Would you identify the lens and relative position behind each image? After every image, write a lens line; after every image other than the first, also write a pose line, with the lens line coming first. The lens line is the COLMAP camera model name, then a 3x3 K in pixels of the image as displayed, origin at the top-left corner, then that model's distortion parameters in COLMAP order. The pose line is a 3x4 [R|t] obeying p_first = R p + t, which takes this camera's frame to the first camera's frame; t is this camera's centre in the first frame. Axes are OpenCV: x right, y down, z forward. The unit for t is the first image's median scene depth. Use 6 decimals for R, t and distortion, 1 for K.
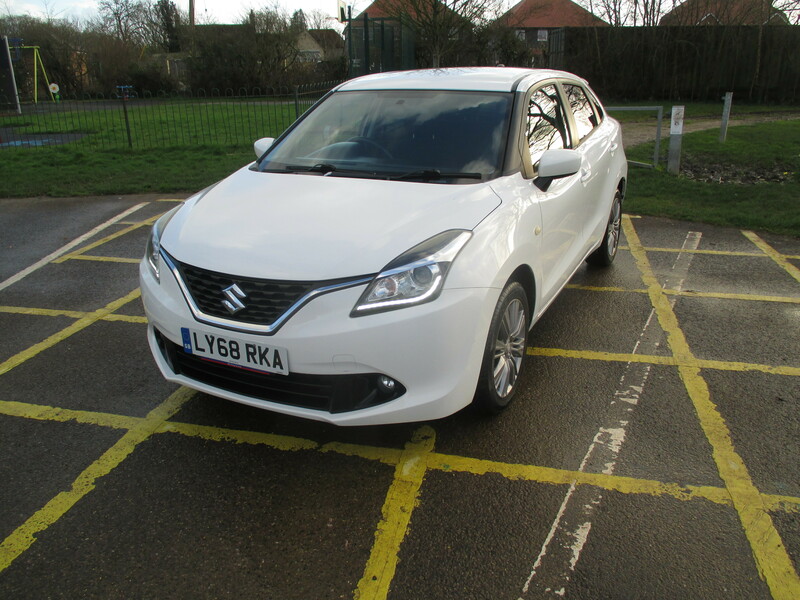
lens RADIAL K [[660.8, 0, 403.4], [0, 660.8, 327.9], [0, 0, 1]] dist [-0.028480, -0.004012]
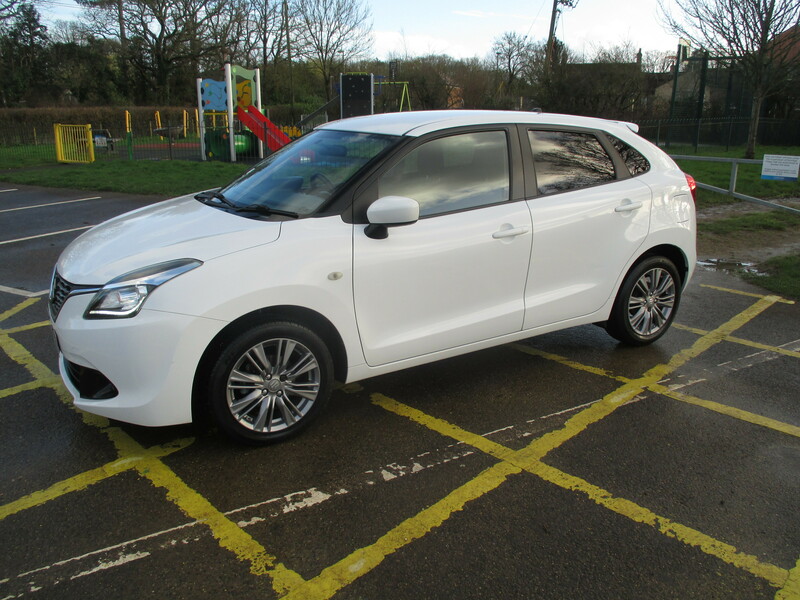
lens RADIAL K [[660.8, 0, 403.4], [0, 660.8, 327.9], [0, 0, 1]] dist [-0.028480, -0.004012]
pose [[0.850479, 0.184475, -0.492599, 0.914426], [-0.208777, 0.977946, 0.005778, -0.116205], [0.482801, 0.097929, 0.870237, 0.235911]]
